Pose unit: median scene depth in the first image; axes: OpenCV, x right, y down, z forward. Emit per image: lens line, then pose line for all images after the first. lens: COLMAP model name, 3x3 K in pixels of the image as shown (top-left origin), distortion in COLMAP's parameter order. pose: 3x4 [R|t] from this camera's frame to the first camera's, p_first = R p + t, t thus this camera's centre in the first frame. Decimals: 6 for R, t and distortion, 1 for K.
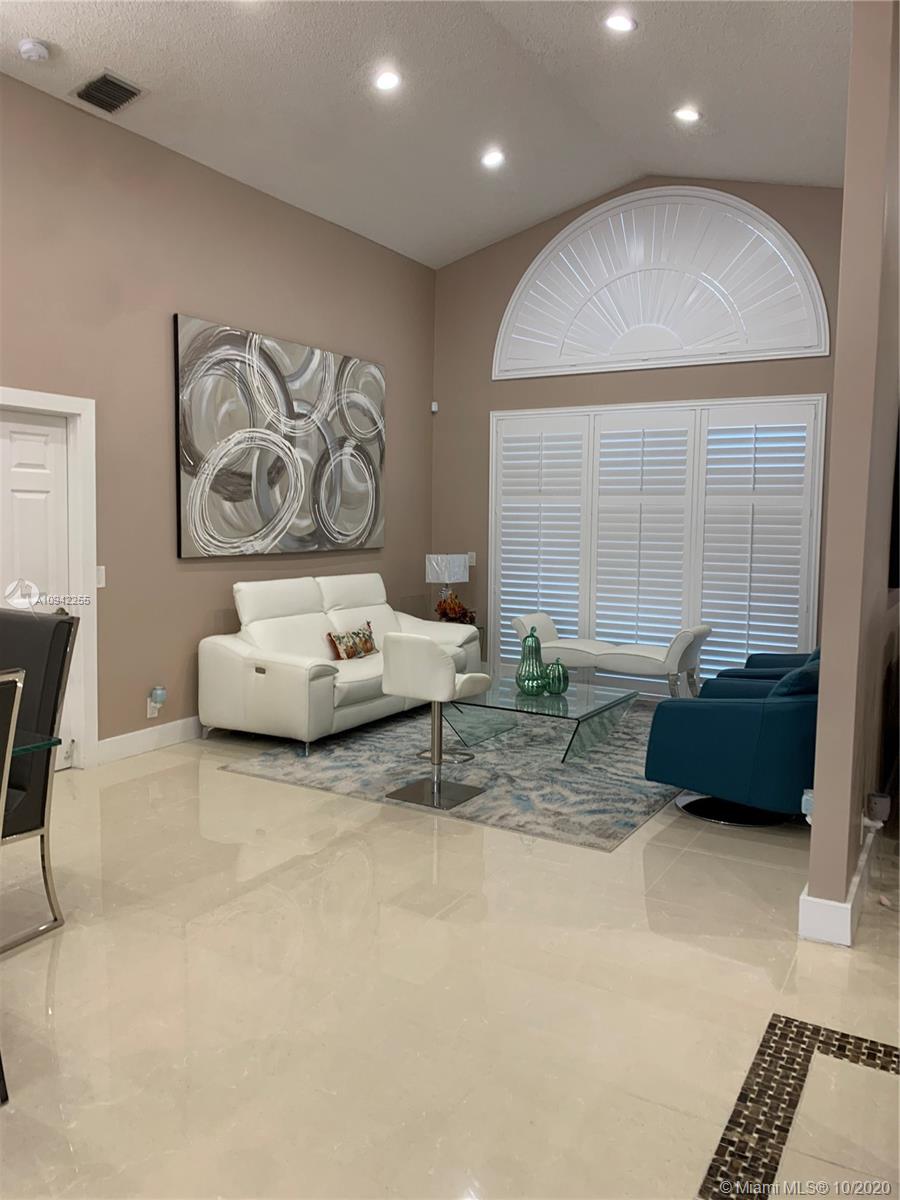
lens RADIAL K [[905.7, 0, 452.8], [0, 905.7, 590.9], [0, 0, 1]] dist [0.032708, -0.036464]
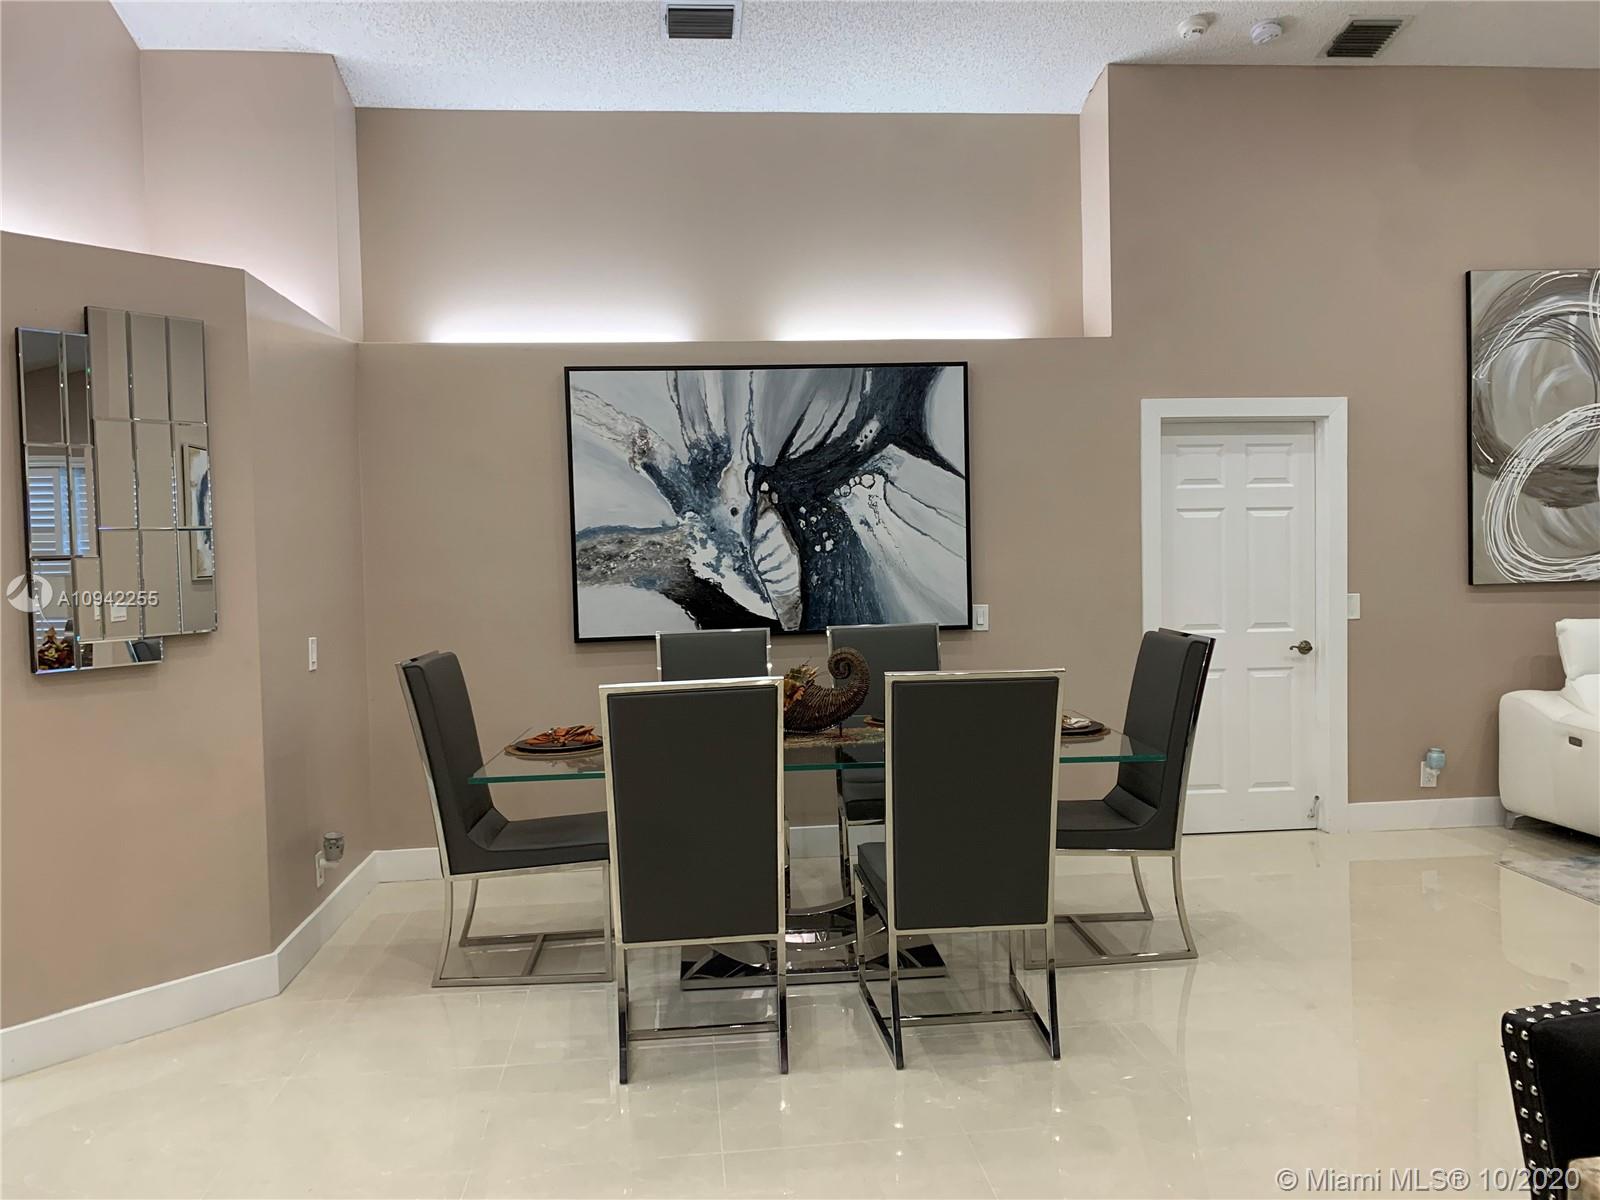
lens RADIAL K [[1209.4, 0, 800.0], [0, 1209.4, 600.0], [0, 0, 1]] dist [-0.000148, -0.001785]
pose [[0.580689, 0.013631, -0.814011, 0.192113], [-0.038581, 0.999197, -0.010790, 0.009249], [0.813211, 0.037671, 0.580749, -0.051615]]
